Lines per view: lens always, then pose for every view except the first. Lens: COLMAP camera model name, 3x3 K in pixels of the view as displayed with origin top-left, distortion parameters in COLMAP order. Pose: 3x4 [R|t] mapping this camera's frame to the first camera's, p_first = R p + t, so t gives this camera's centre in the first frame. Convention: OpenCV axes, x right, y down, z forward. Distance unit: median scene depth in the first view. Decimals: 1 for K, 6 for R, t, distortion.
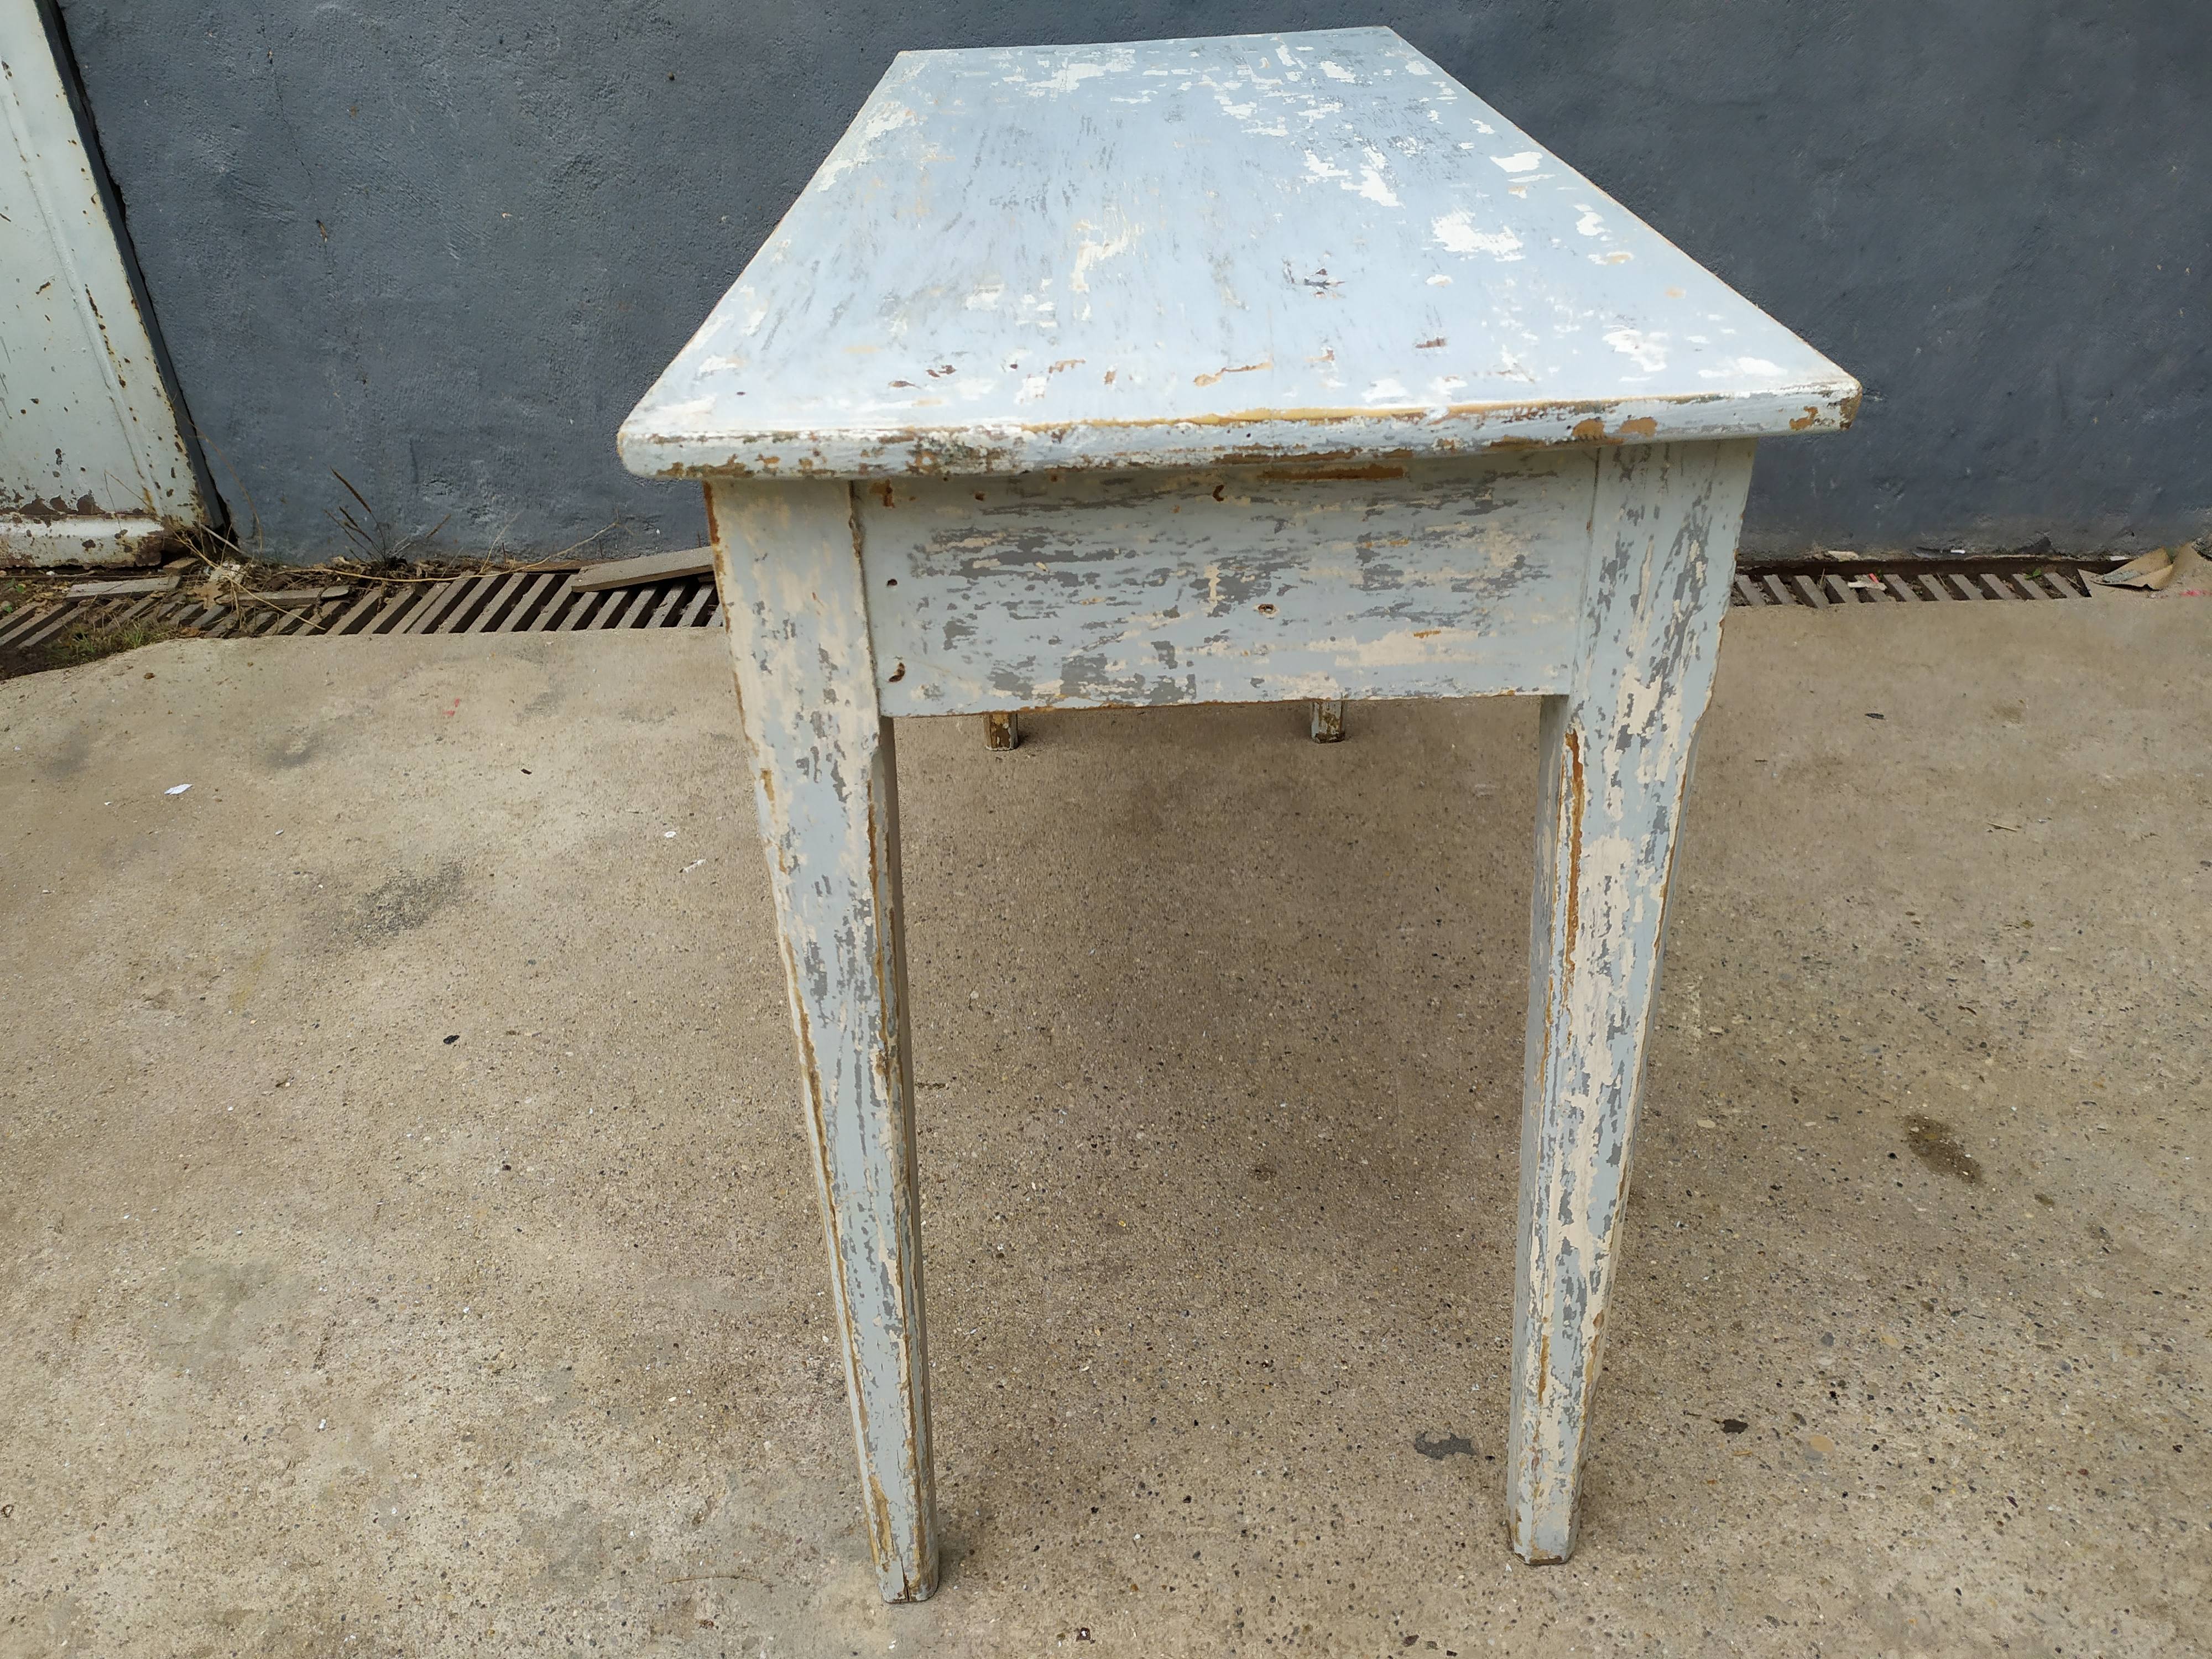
lens RADIAL K [[1694.0, 0, 1115.8], [0, 1694.0, 790.8], [0, 0, 1]] dist [0.054729, -0.055063]
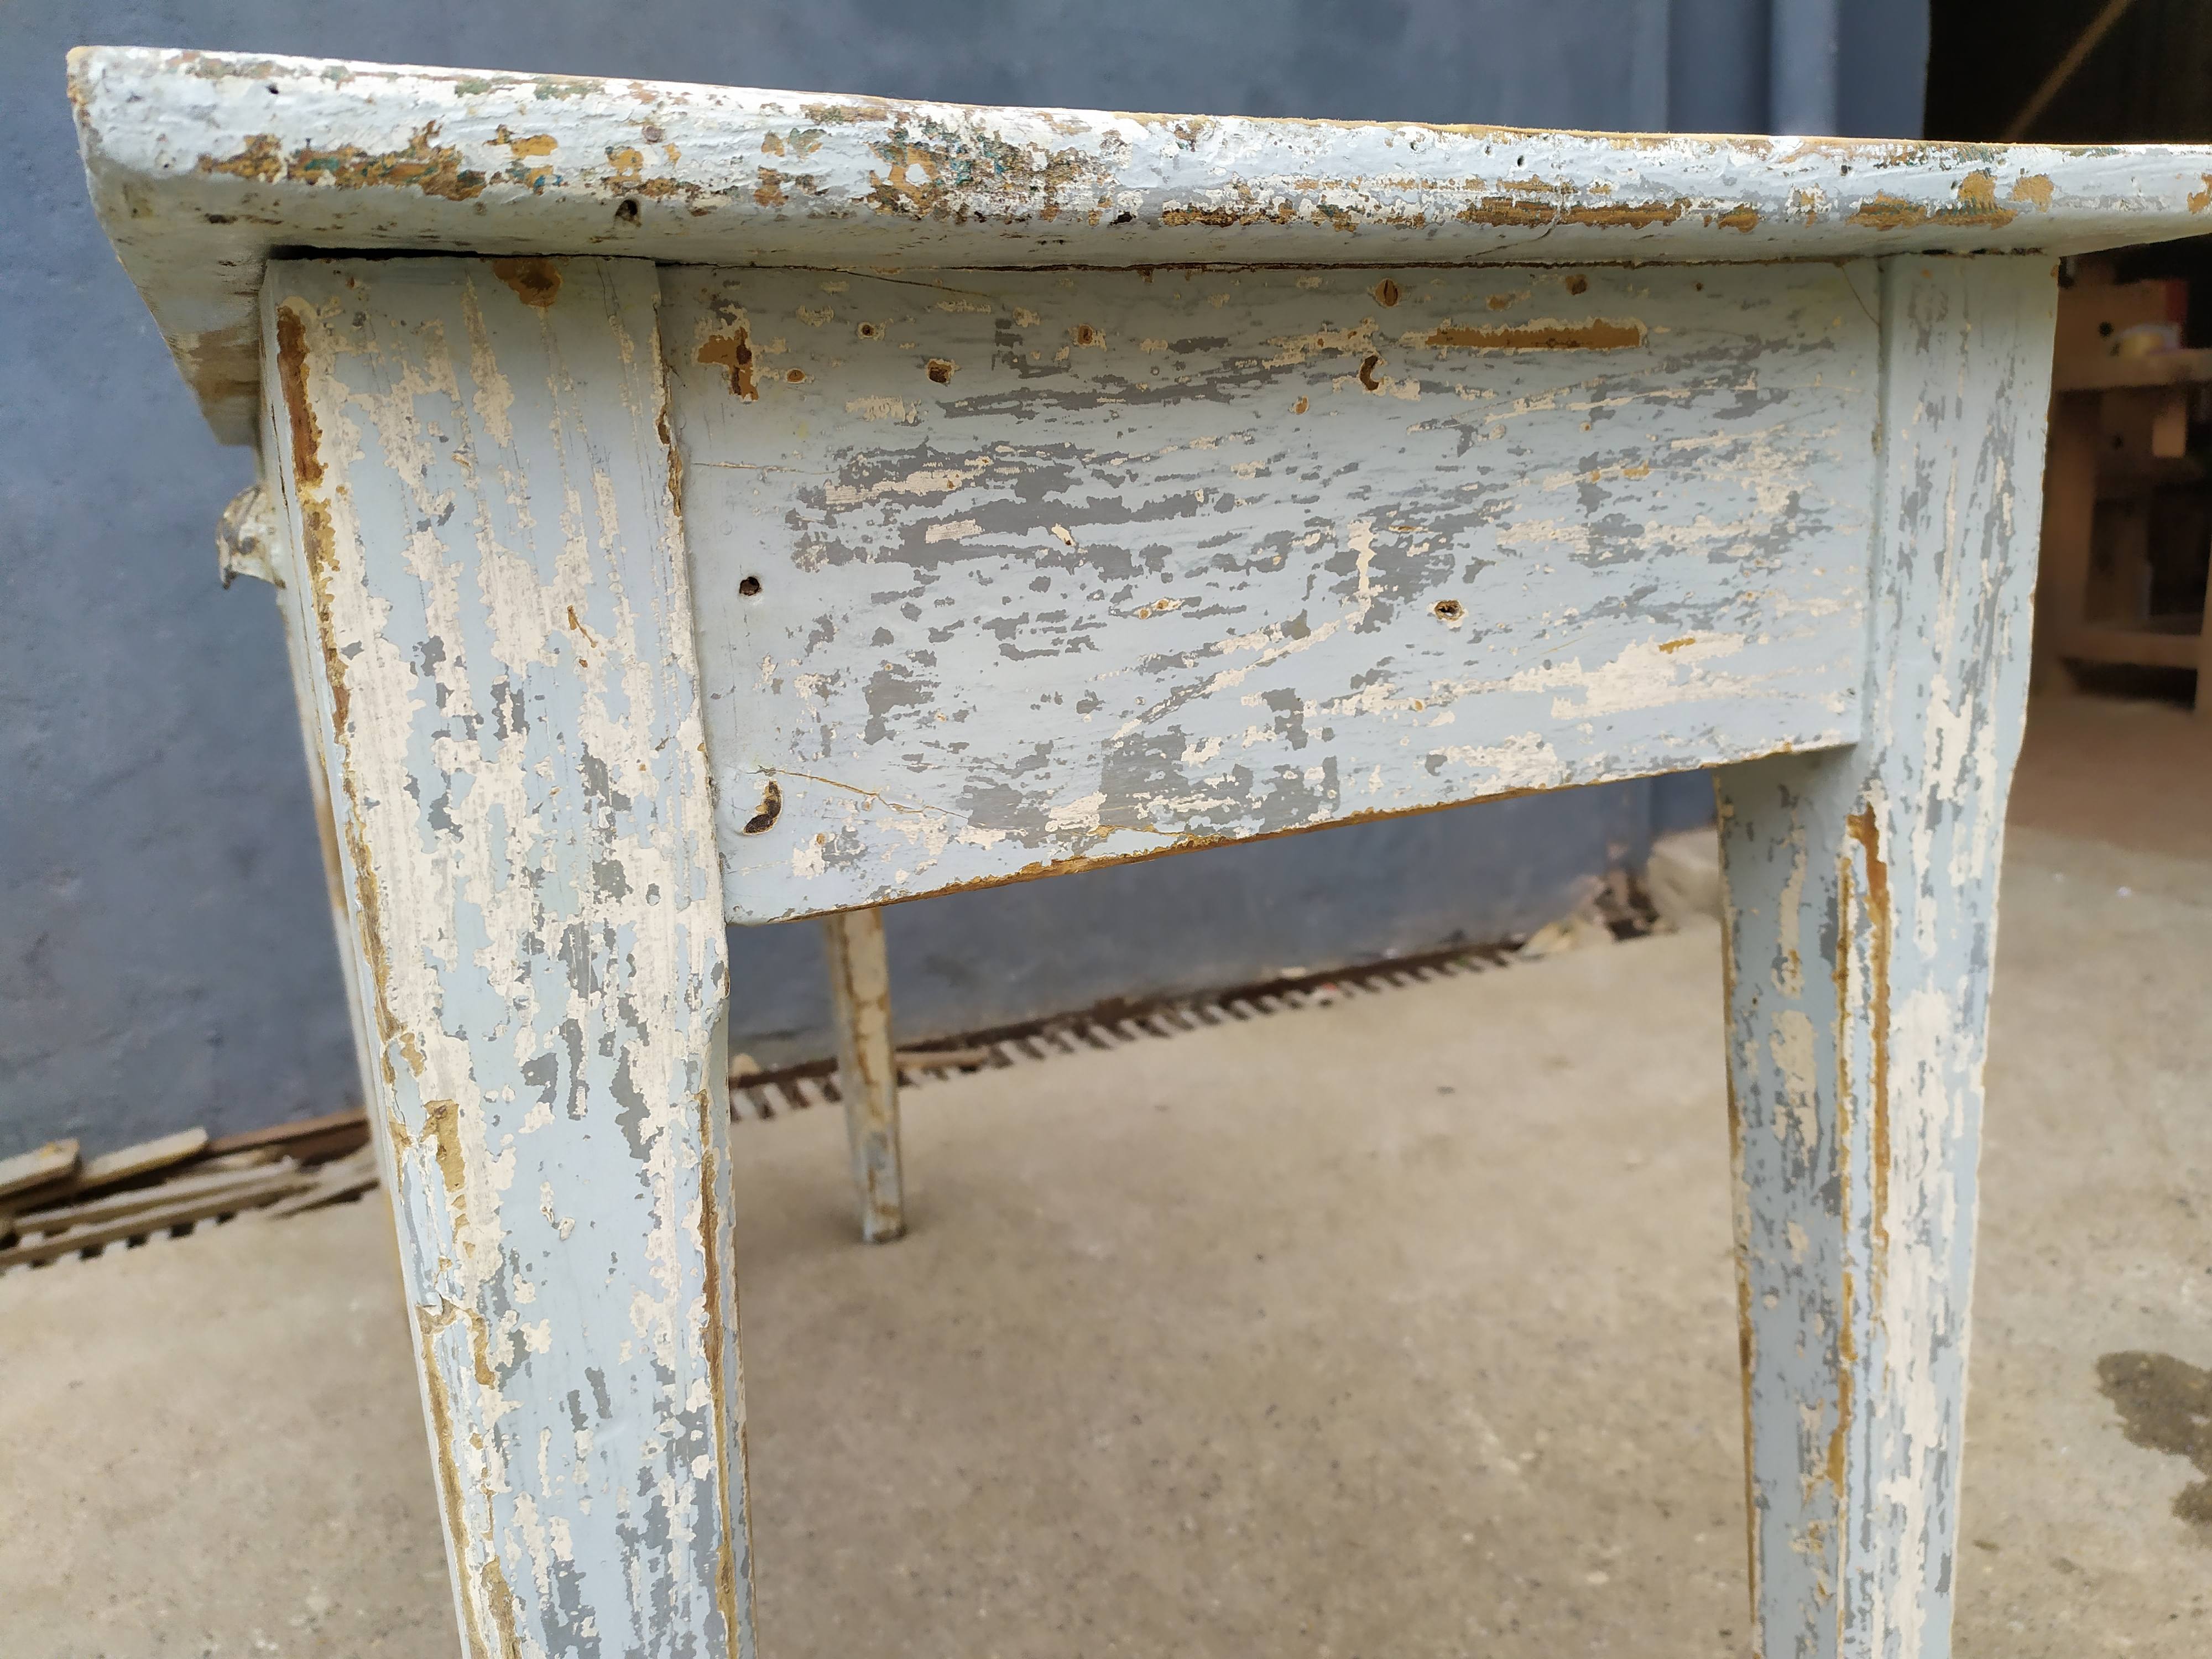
lens RADIAL K [[1694.0, 0, 1131.6], [0, 1694.0, 812.2], [0, 0, 1]] dist [0.054729, -0.055063]
pose [[0.900139, -0.104979, 0.422763, -0.138640], [0.236399, 0.932902, -0.271680, 0.043308], [-0.365875, 0.344490, 0.864559, 0.359145]]
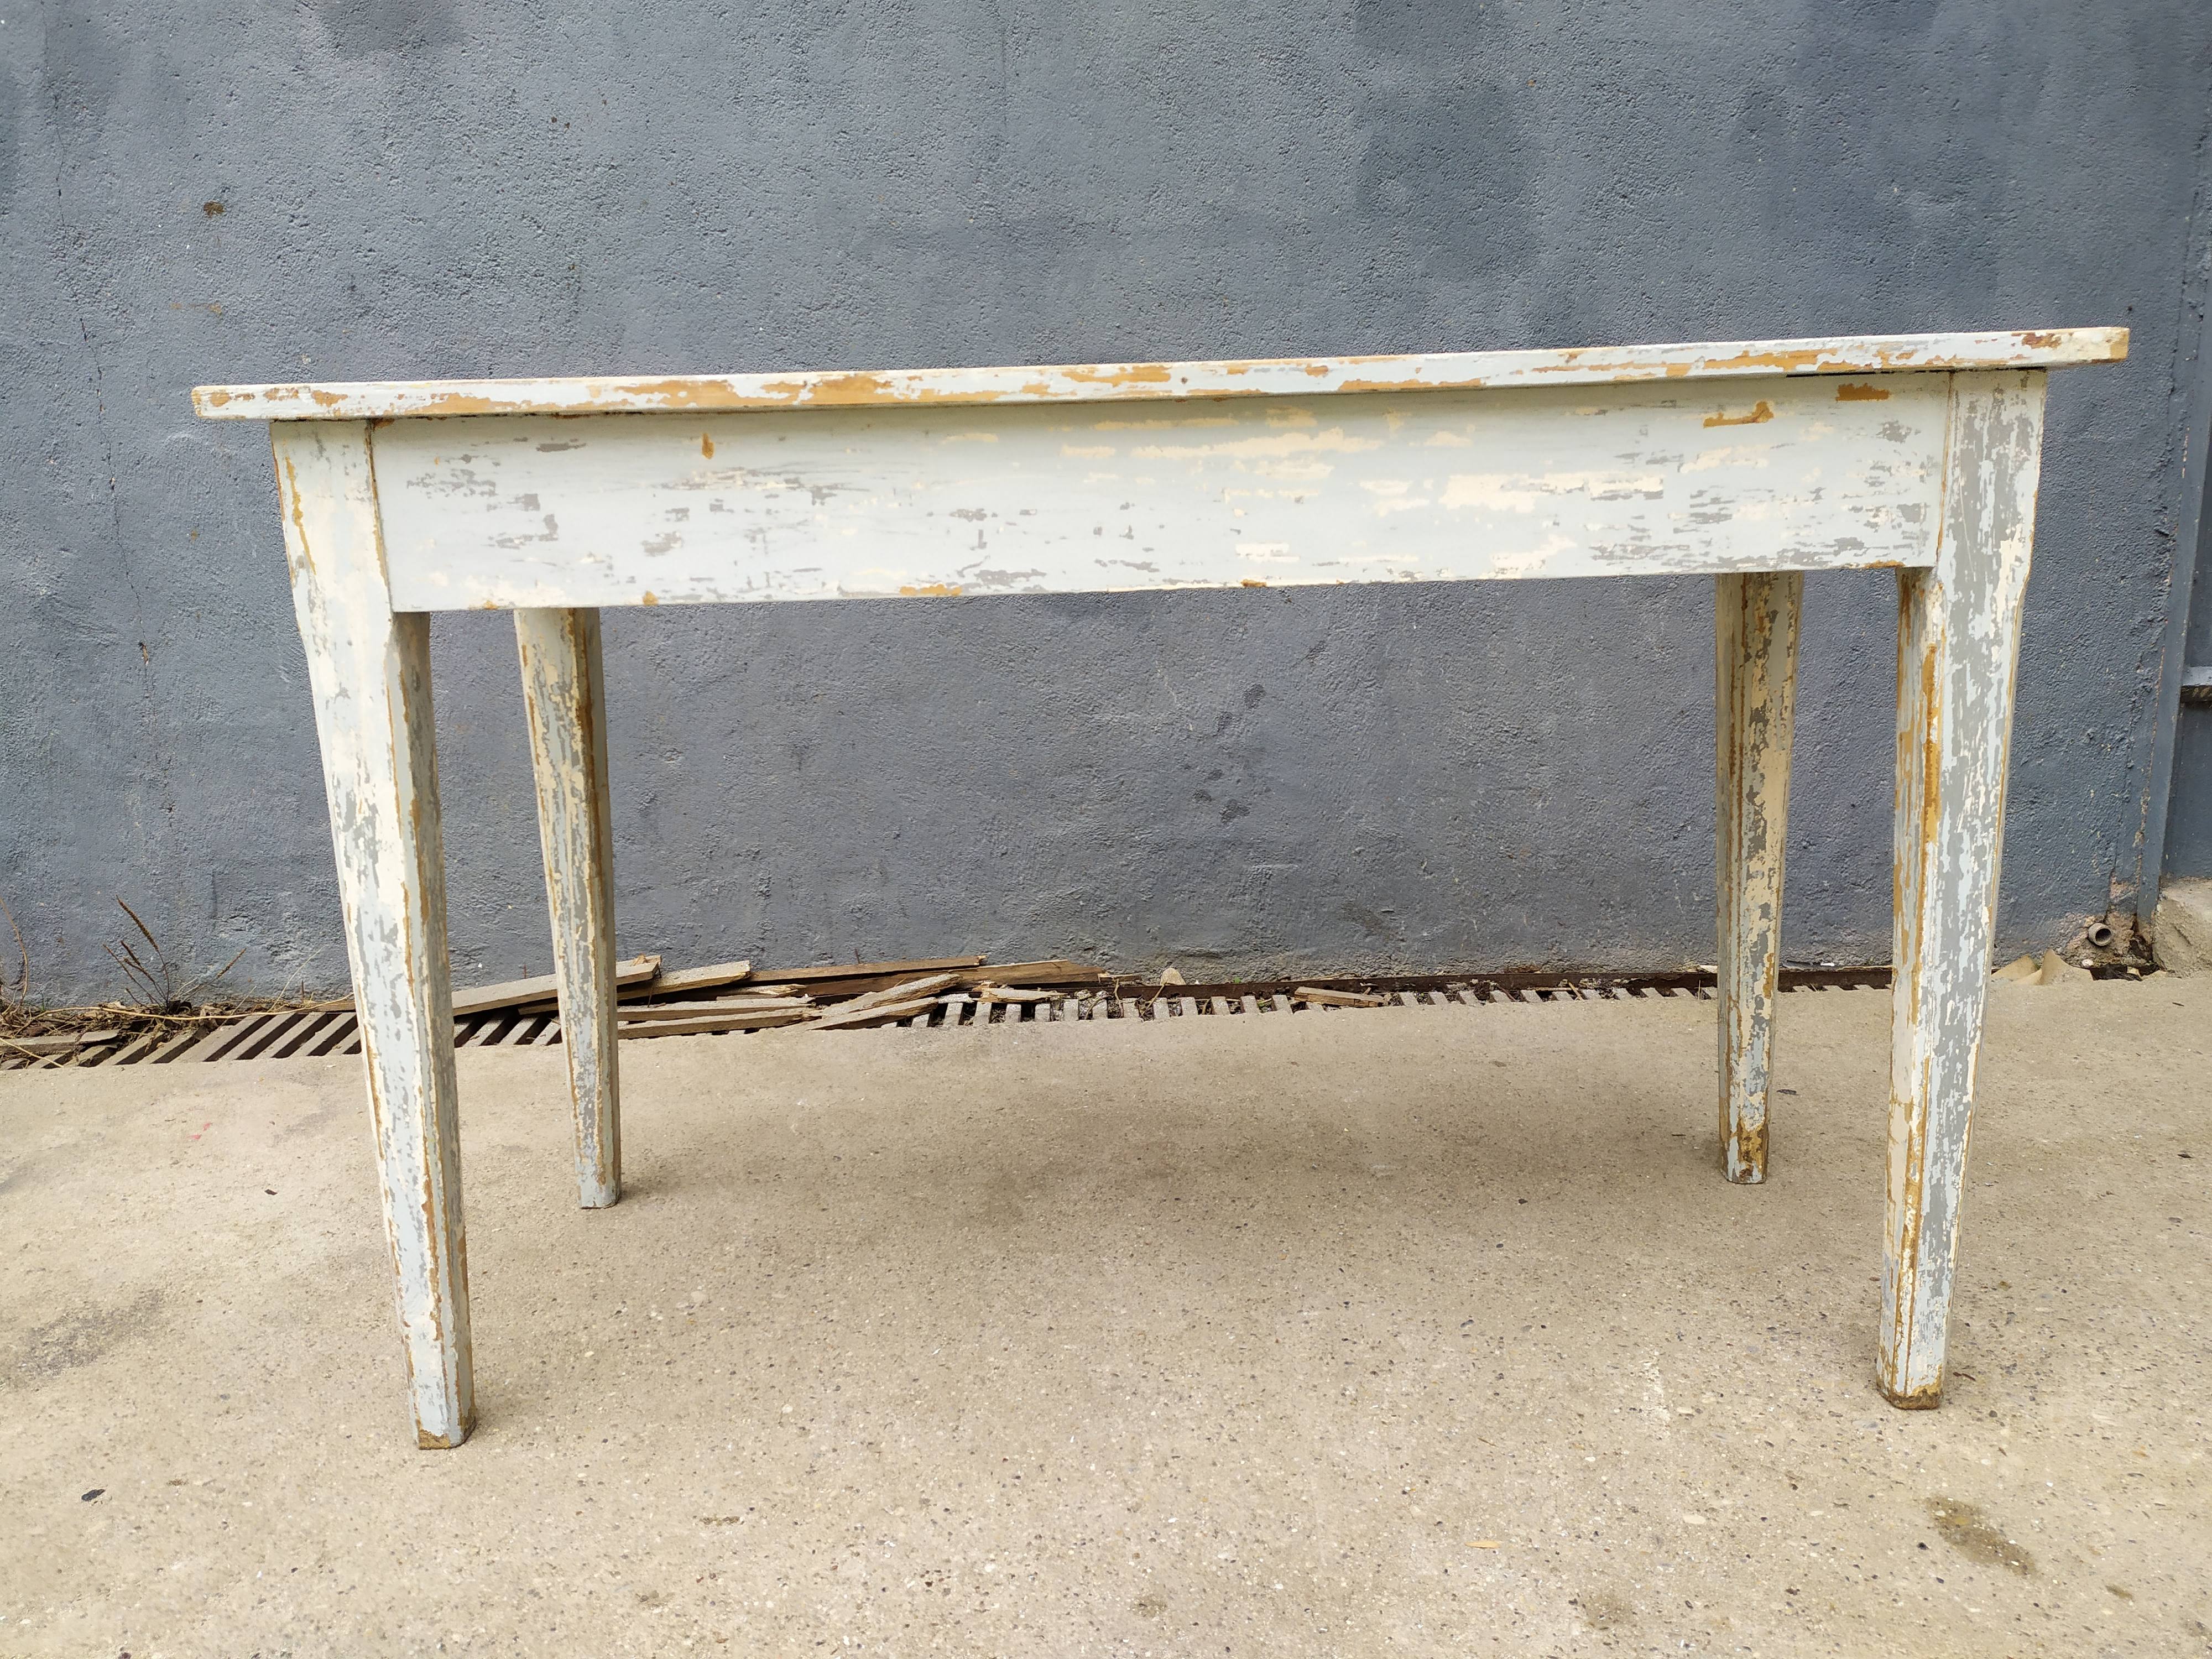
lens RADIAL K [[1654.4, 0, 1132.0], [0, 1654.4, 795.0], [0, 0, 1]] dist [0.054447, -0.049063]
pose [[0.996385, -0.004534, 0.084831, 0.018779], [0.031022, 0.949034, -0.313643, 0.128175], [-0.079086, 0.315141, 0.945744, 0.192902]]
